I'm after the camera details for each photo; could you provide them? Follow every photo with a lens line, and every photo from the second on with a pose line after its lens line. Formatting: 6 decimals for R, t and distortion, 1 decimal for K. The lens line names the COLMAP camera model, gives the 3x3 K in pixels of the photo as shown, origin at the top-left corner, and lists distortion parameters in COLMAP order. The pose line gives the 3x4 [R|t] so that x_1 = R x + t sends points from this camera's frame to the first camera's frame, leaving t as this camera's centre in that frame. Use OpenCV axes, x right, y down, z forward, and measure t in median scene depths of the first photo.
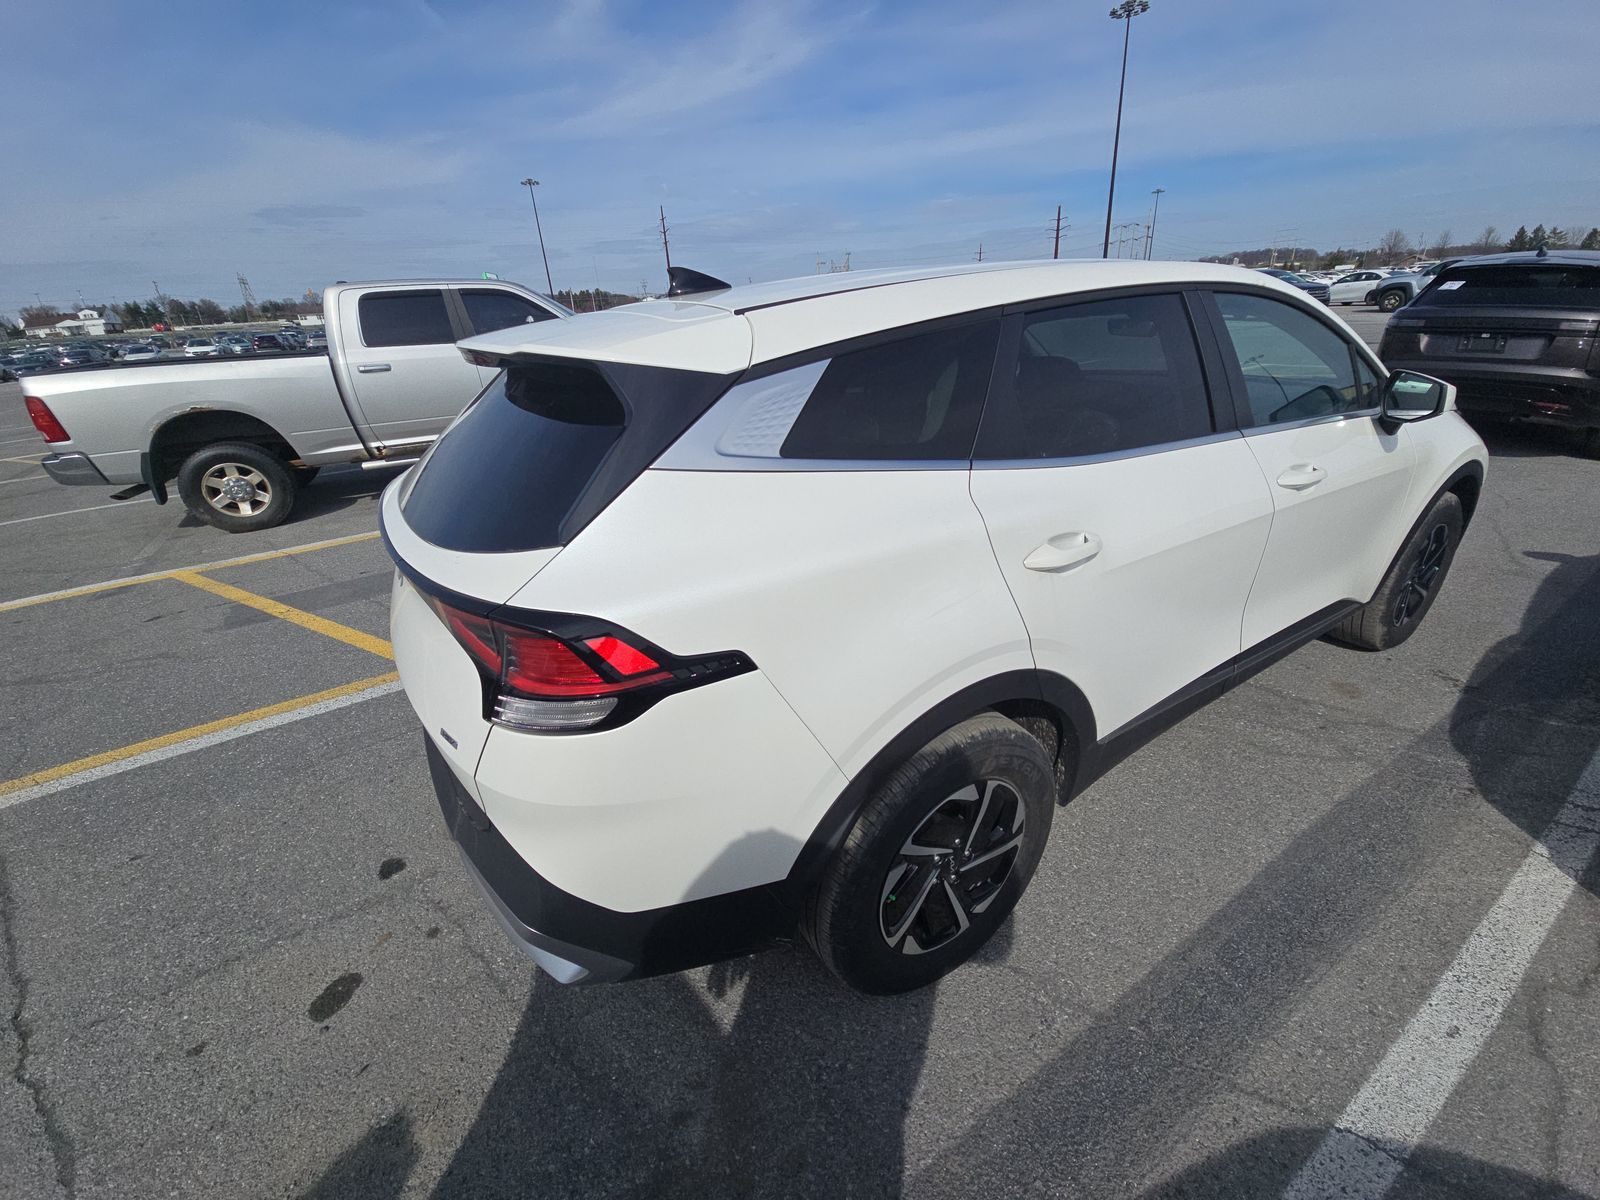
lens RADIAL K [[644.9, 0, 793.2], [0, 644.9, 612.5], [0, 0, 1]] dist [-0.004017, -0.000864]
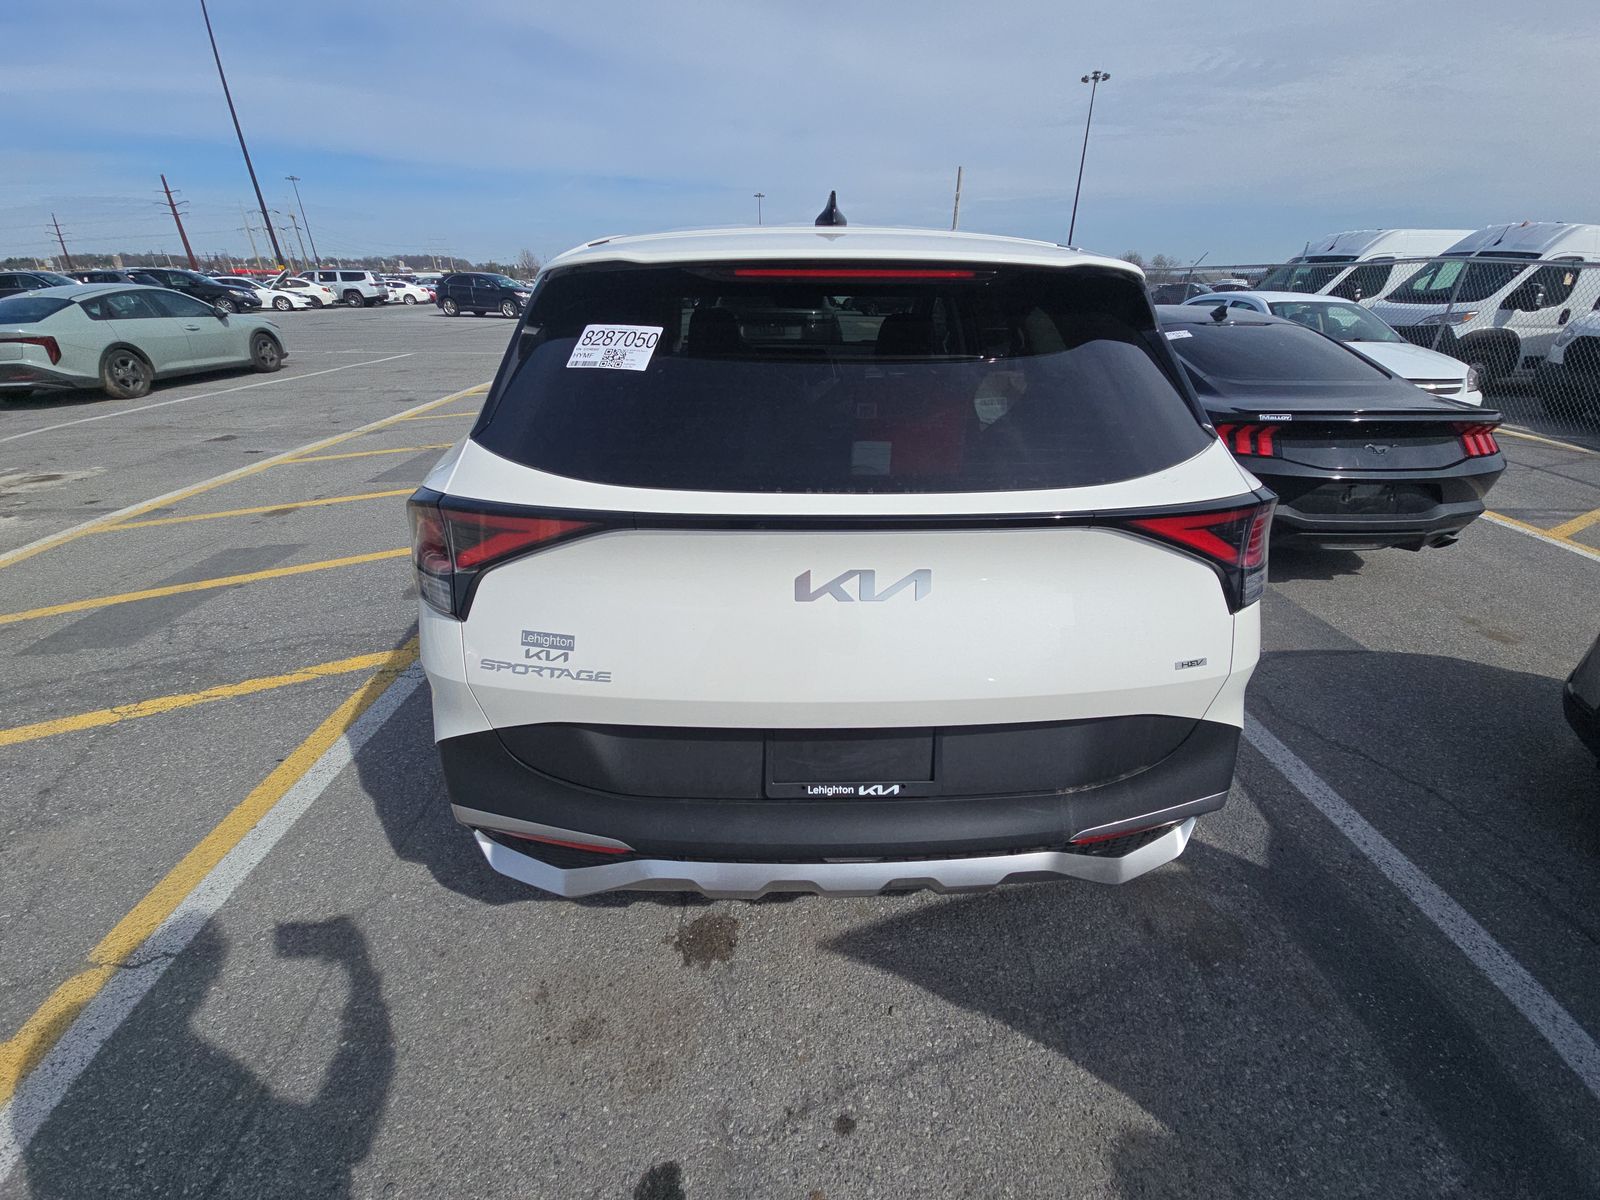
lens RADIAL K [[644.9, 0, 796.9], [0, 644.9, 597.1], [0, 0, 1]] dist [-0.004017, -0.000864]
pose [[0.500922, -0.325295, 0.802035, -1.078362], [0.340949, 0.925914, 0.162594, -0.181557], [-0.795507, 0.192006, 0.574719, 0.599977]]
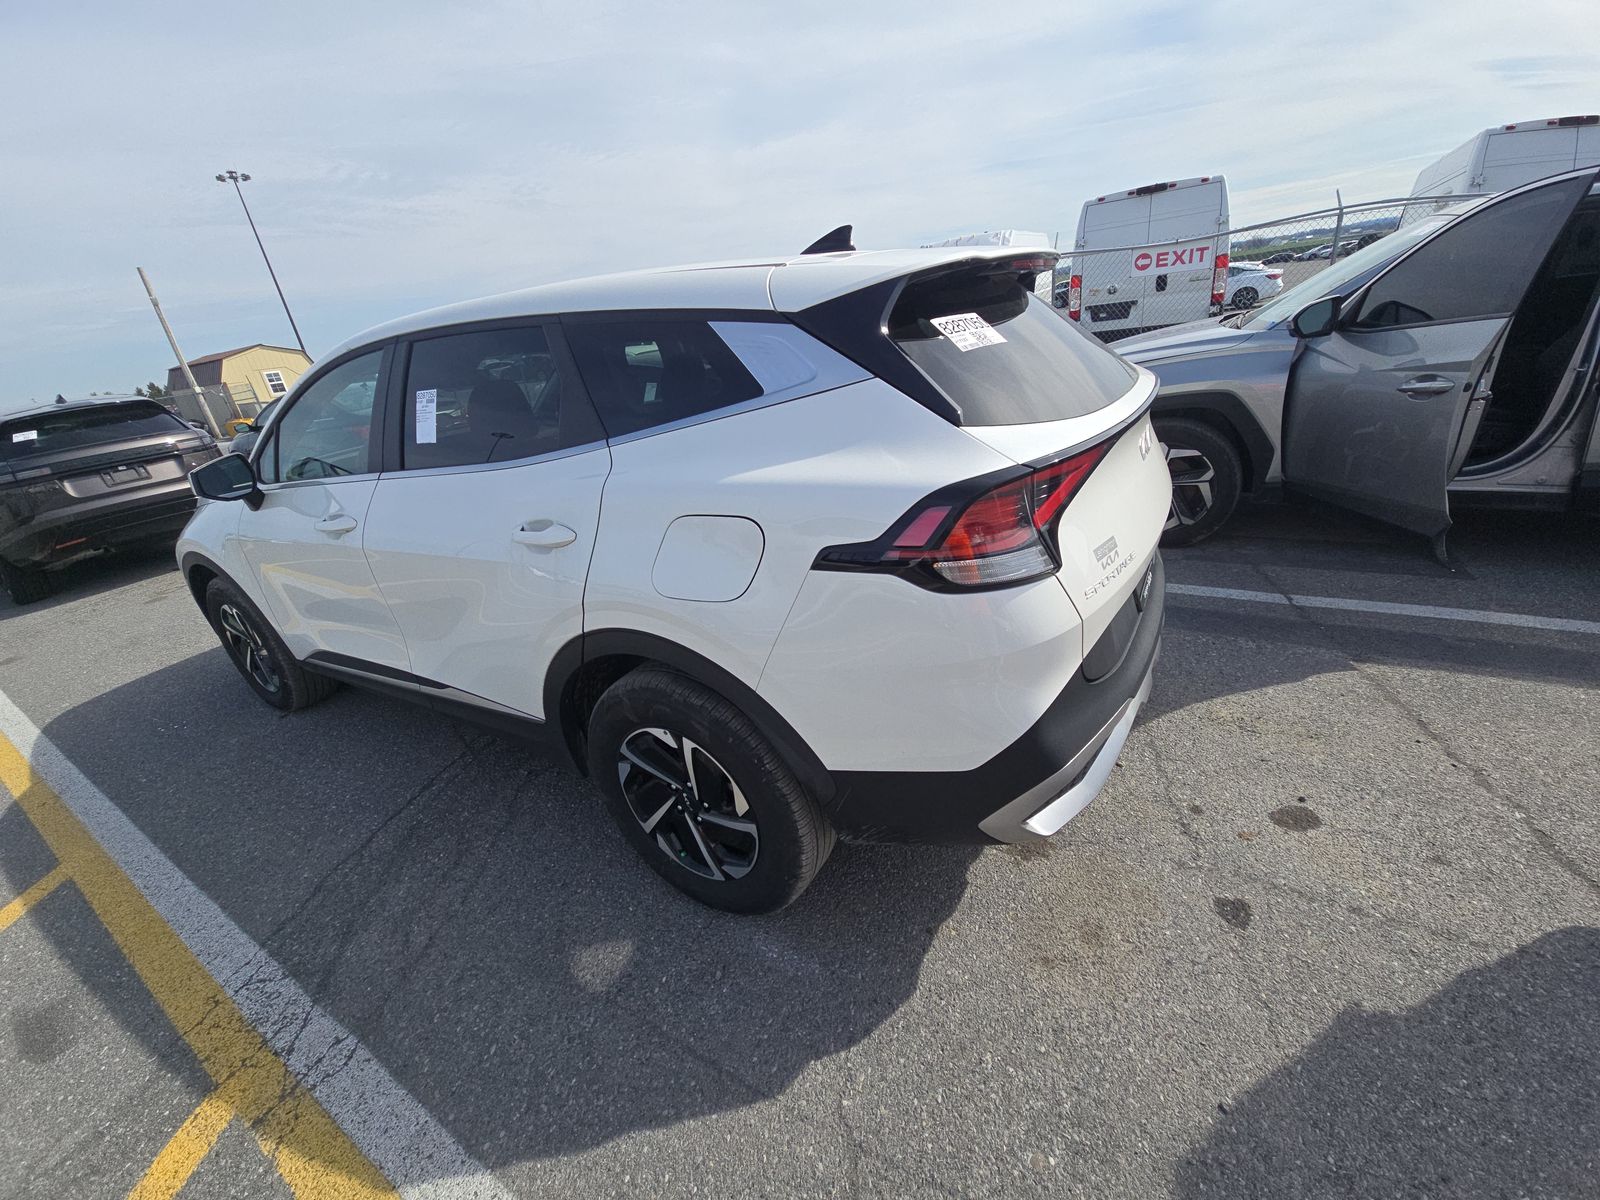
lens RADIAL K [[644.9, 0, 795.0], [0, 644.9, 592.8], [0, 0, 1]] dist [-0.004017, -0.000864]
pose [[-0.431932, -0.246798, 0.867482, -1.229577], [0.519752, 0.717946, 0.463046, -0.637019], [-0.737084, 0.650880, -0.181830, 1.618094]]
